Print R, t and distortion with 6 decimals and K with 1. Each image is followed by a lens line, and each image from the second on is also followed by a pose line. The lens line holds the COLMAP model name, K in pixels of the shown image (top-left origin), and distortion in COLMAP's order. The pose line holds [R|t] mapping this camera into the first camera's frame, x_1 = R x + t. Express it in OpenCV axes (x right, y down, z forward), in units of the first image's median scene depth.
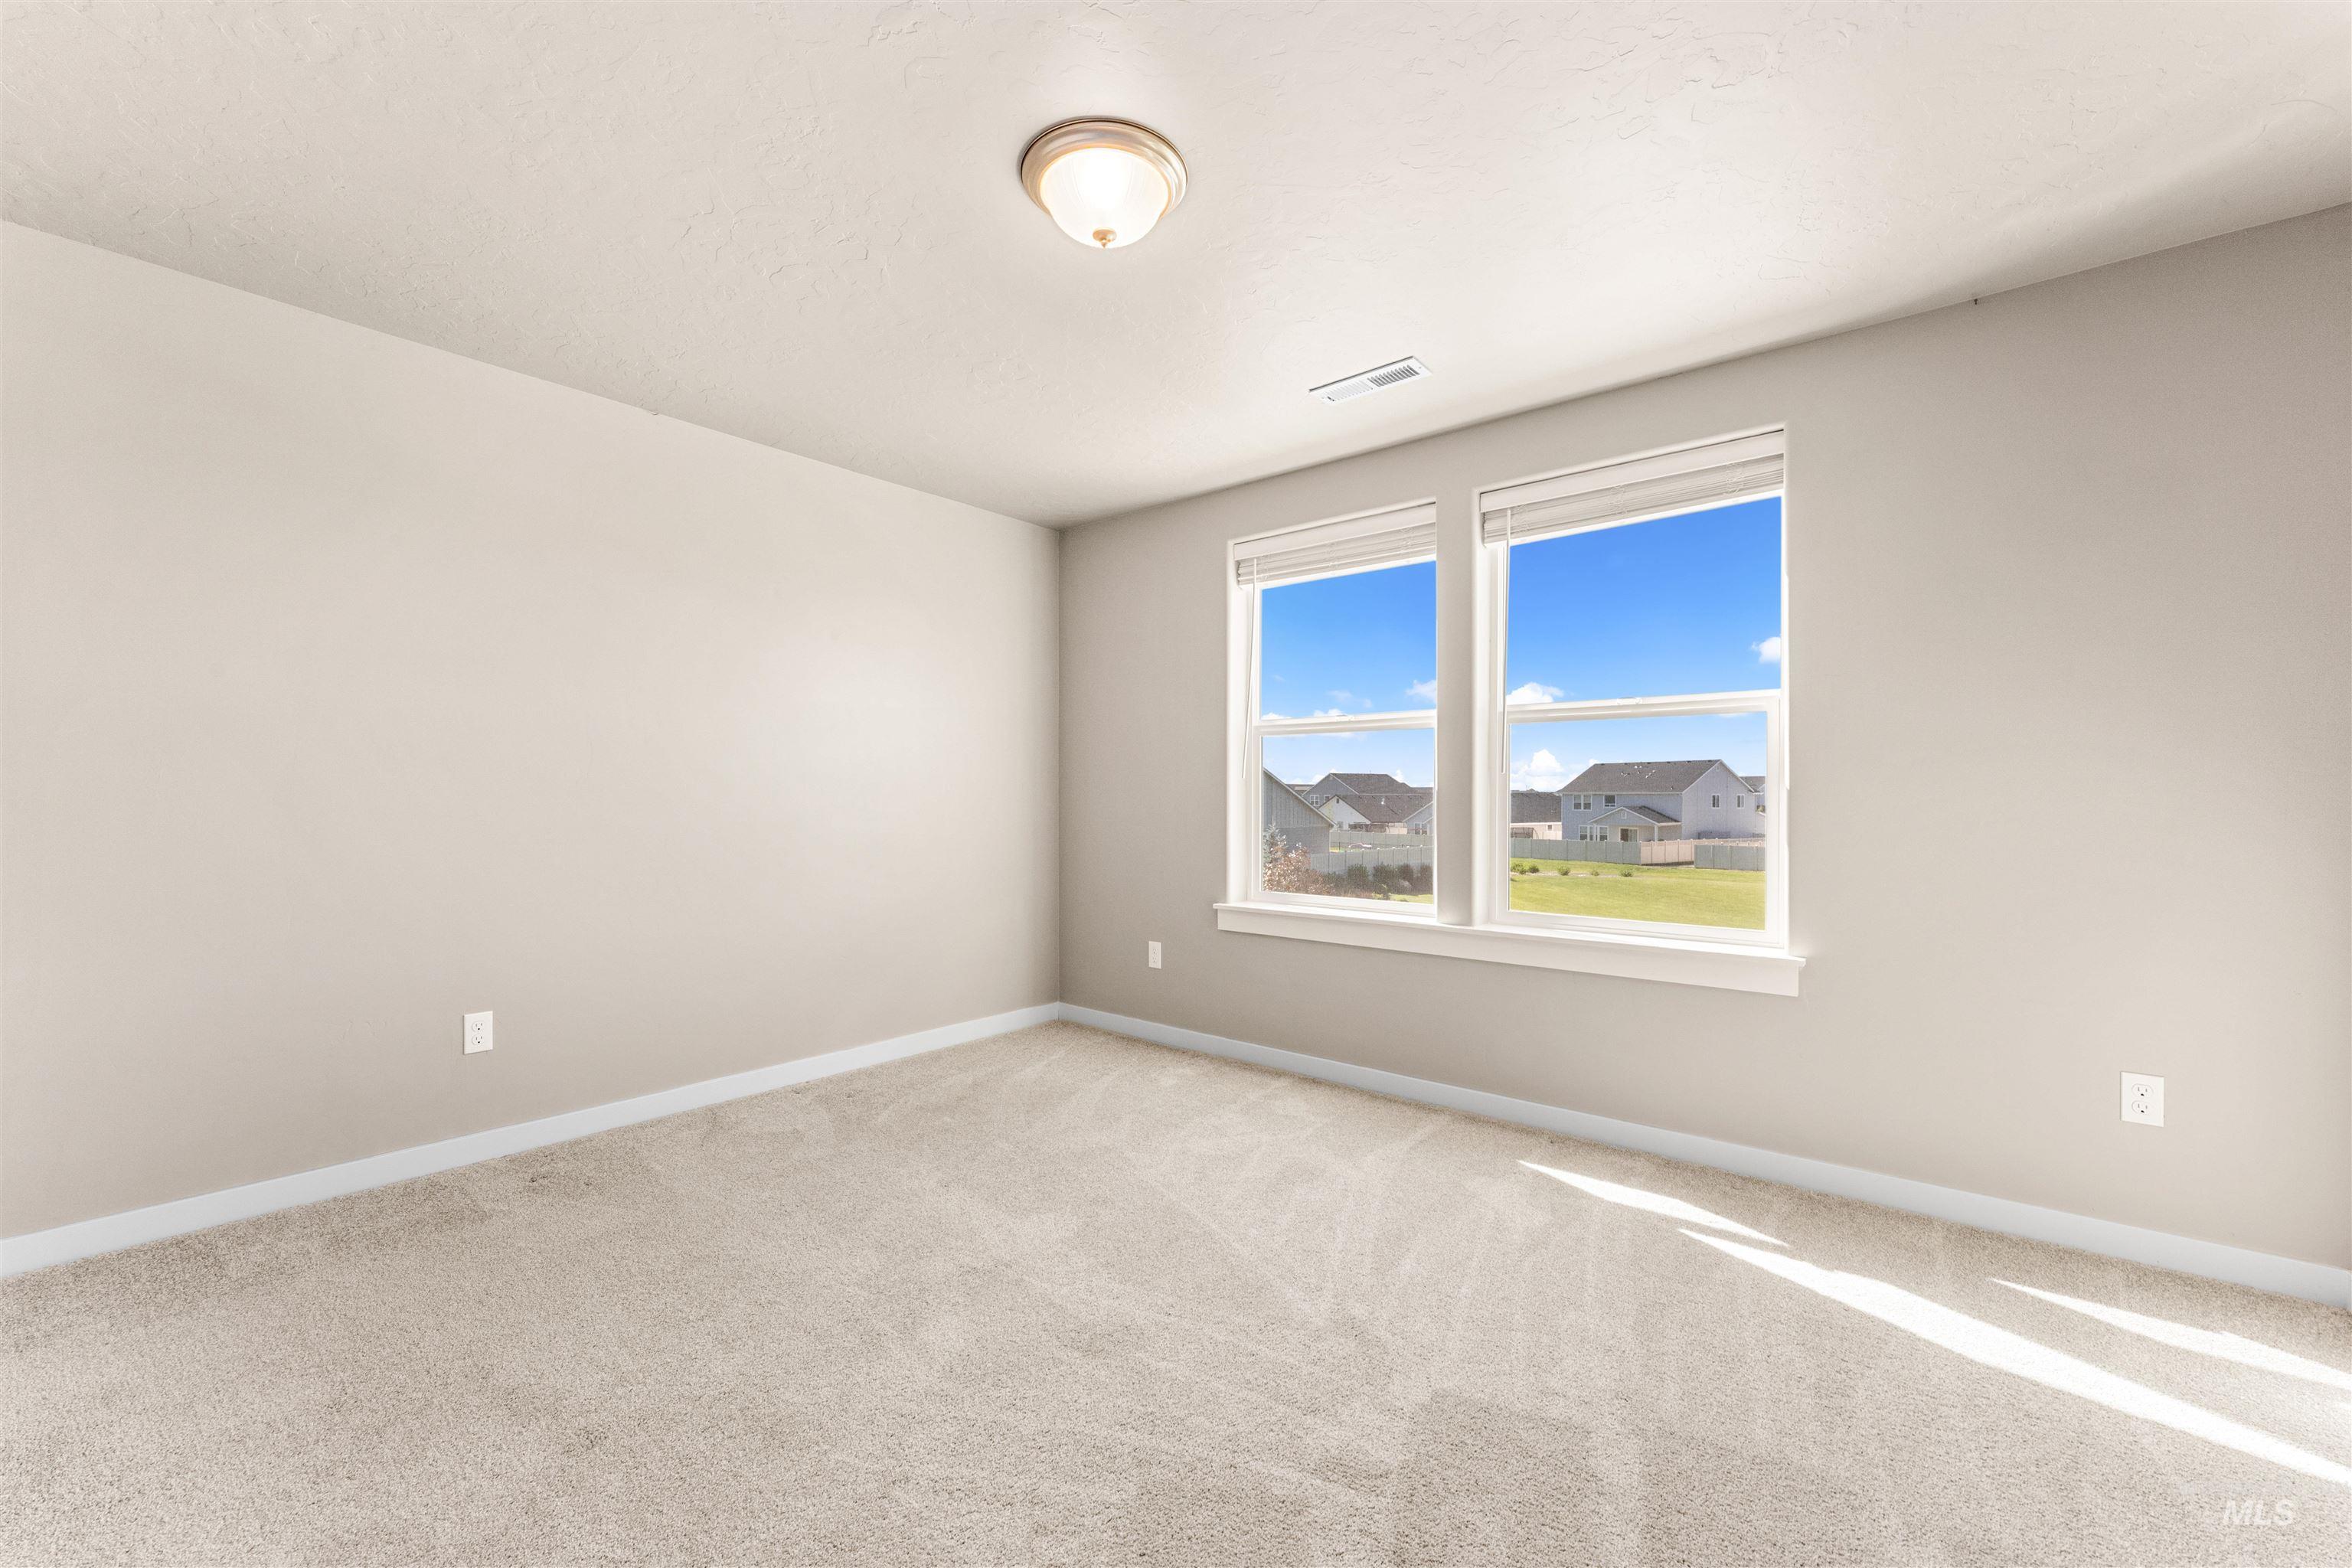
lens RADIAL K [[935.3, 0, 1153.0], [0, 935.3, 790.1], [0, 0, 1]] dist [0.004242, -0.001343]
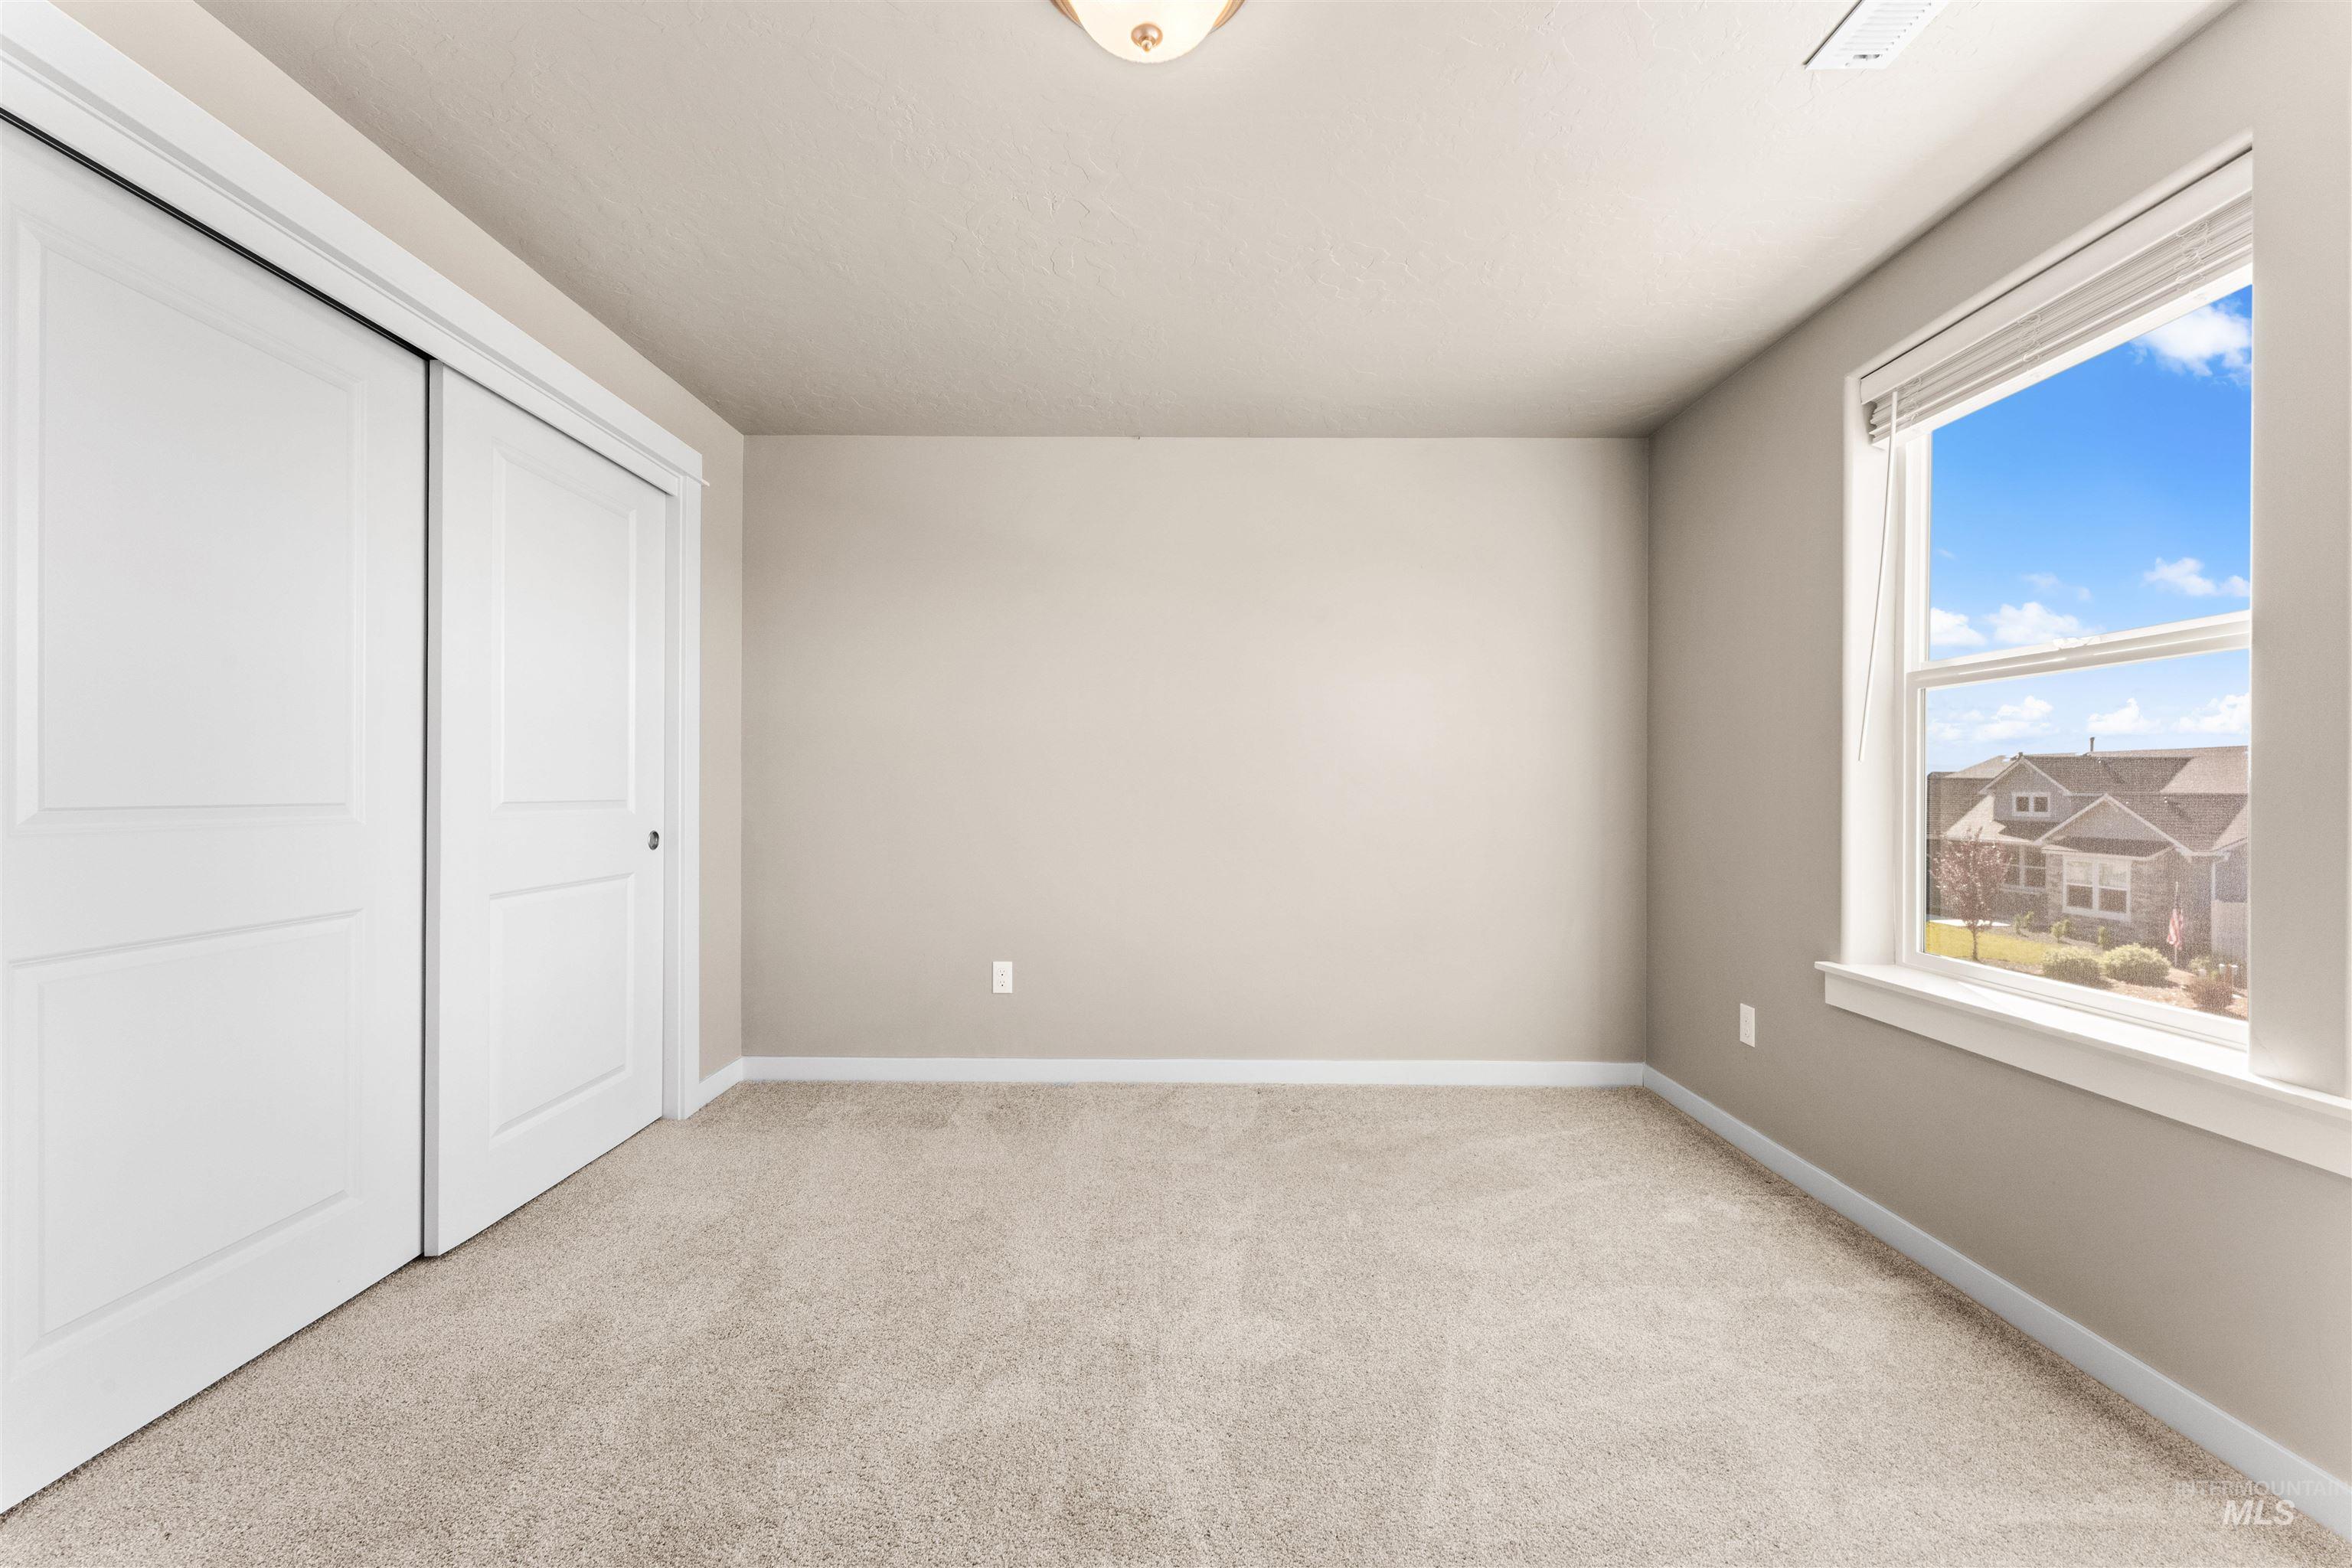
lens RADIAL K [[935.3, 0, 1173.7], [0, 935.3, 785.6], [0, 0, 1]] dist [0.004242, -0.001343]
pose [[0.648087, 0.001932, -0.761564, 0.305420], [0.003018, 0.999982, 0.005105, -0.001976], [0.761561, -0.005607, 0.648069, 0.302375]]
